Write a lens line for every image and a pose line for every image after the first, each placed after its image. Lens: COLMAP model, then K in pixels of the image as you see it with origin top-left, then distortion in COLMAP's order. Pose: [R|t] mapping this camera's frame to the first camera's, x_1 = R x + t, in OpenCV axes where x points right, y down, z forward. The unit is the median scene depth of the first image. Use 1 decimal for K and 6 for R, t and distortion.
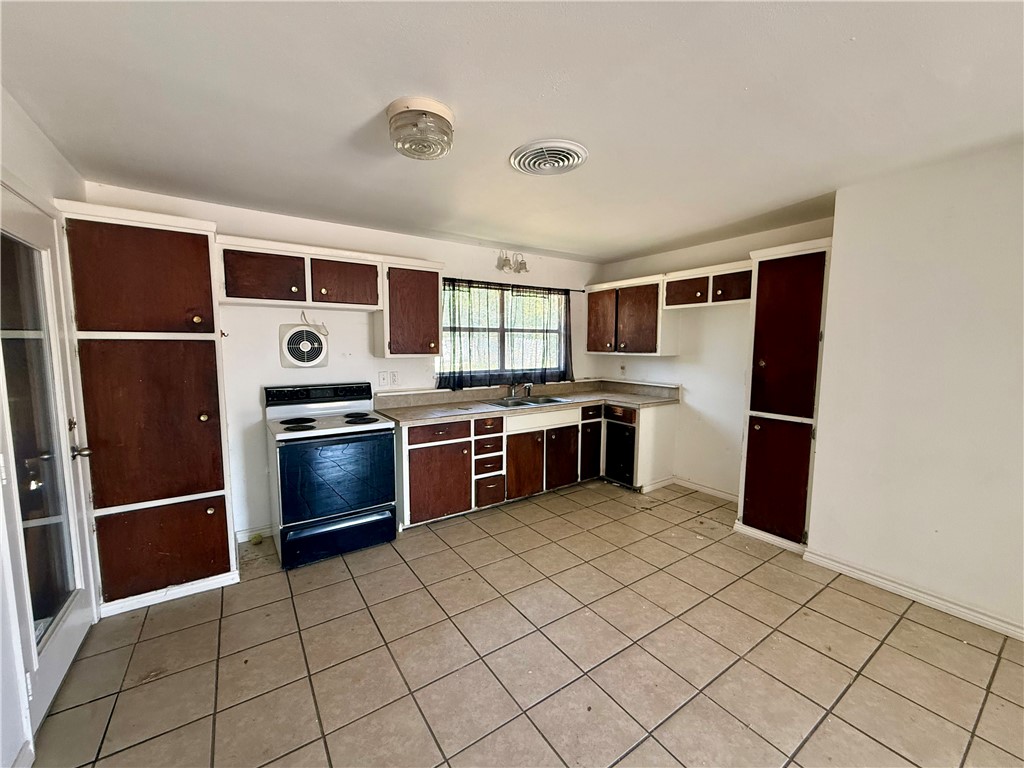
lens RADIAL K [[410.1, 0, 512.6], [0, 410.1, 383.9], [0, 0, 1]] dist [-0.000200, 0.000557]
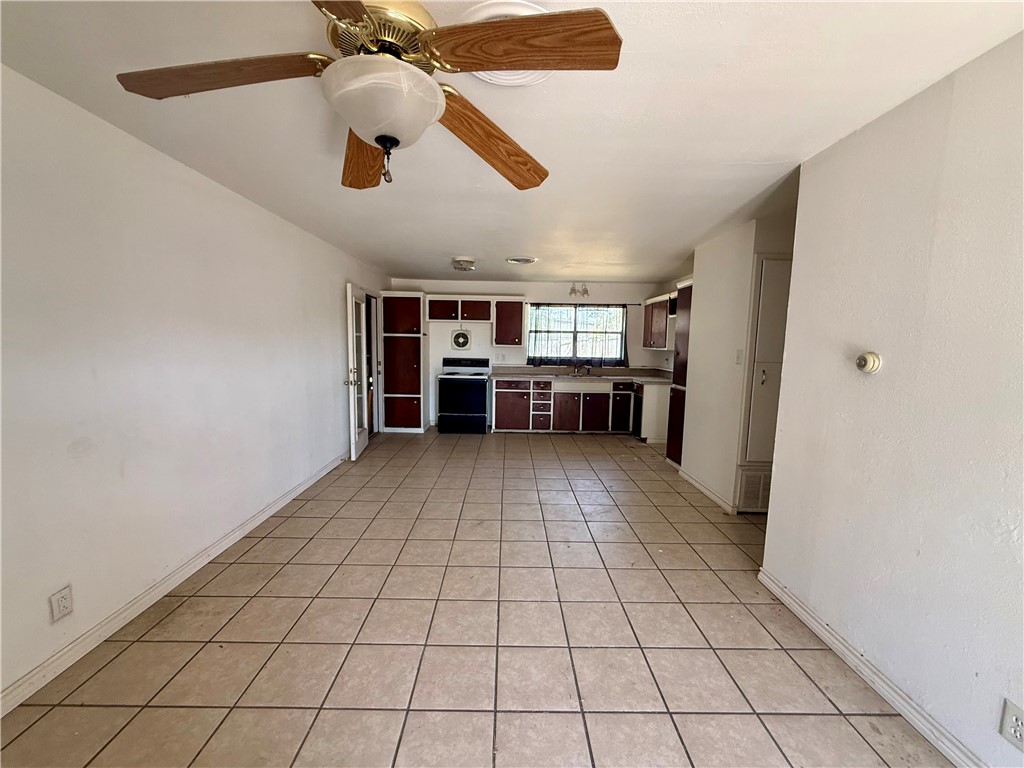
lens RADIAL K [[410.1, 0, 509.8], [0, 410.1, 385.7], [0, 0, 1]] dist [-0.000200, 0.000557]
pose [[0.824254, 0.068761, -0.562029, 0.839722], [-0.068680, 0.997411, 0.021302, 0.074856], [0.562039, 0.021042, 0.826843, -0.568885]]
